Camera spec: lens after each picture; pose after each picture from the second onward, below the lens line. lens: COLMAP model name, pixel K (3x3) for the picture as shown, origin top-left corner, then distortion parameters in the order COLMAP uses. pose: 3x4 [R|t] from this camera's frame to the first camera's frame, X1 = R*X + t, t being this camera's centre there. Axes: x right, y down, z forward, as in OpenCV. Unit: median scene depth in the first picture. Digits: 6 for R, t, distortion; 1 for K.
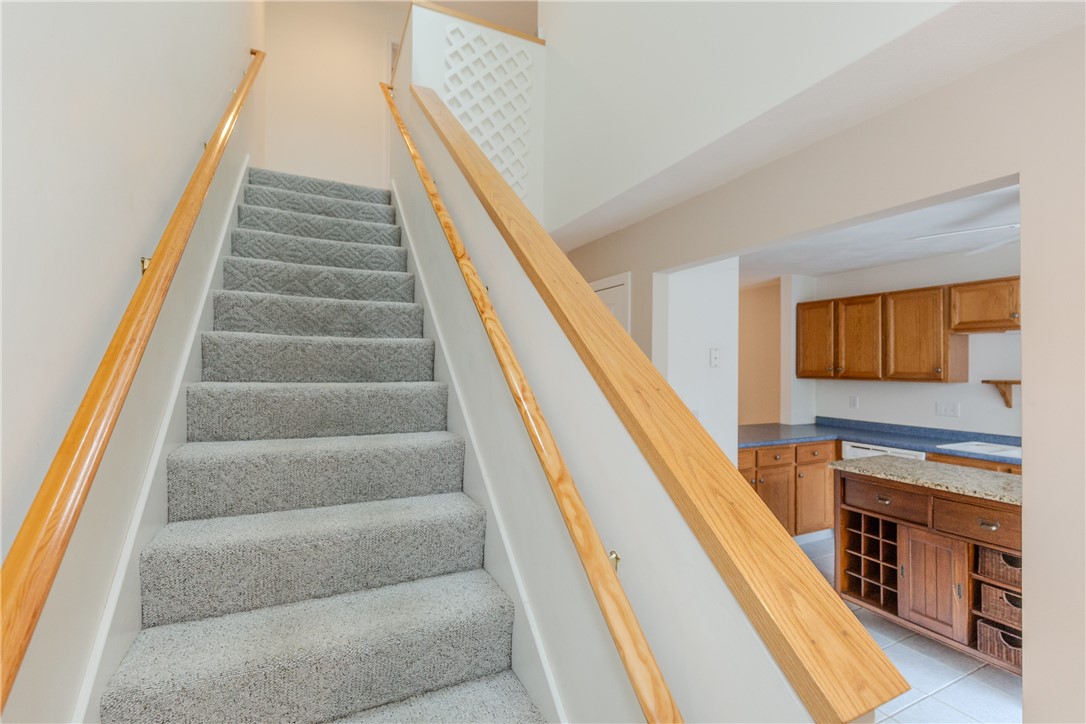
lens RADIAL K [[488.0, 0, 542.4], [0, 488.0, 360.2], [0, 0, 1]] dist [0.001136, 0.000030]
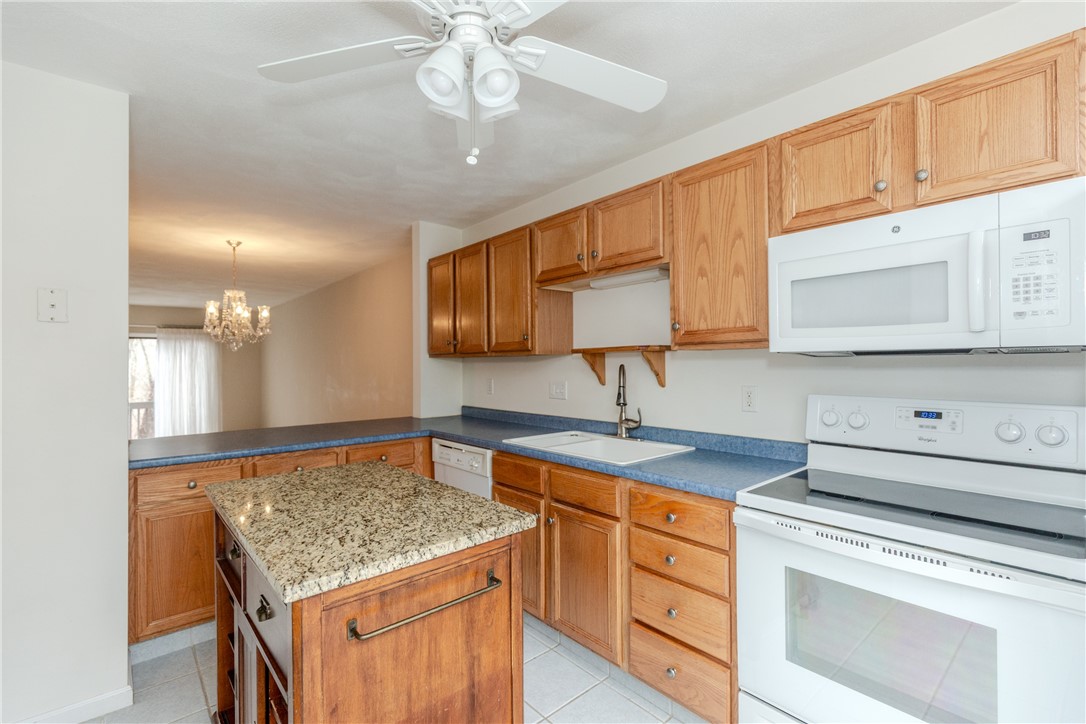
lens RADIAL K [[488.0, 0, 546.0], [0, 488.0, 364.3], [0, 0, 1]] dist [0.001136, 0.000030]
pose [[0.965485, -0.013221, 0.260122, 0.631779], [0.010729, 0.999882, 0.010998, 0.052303], [-0.260236, -0.007827, 0.965513, 0.268227]]
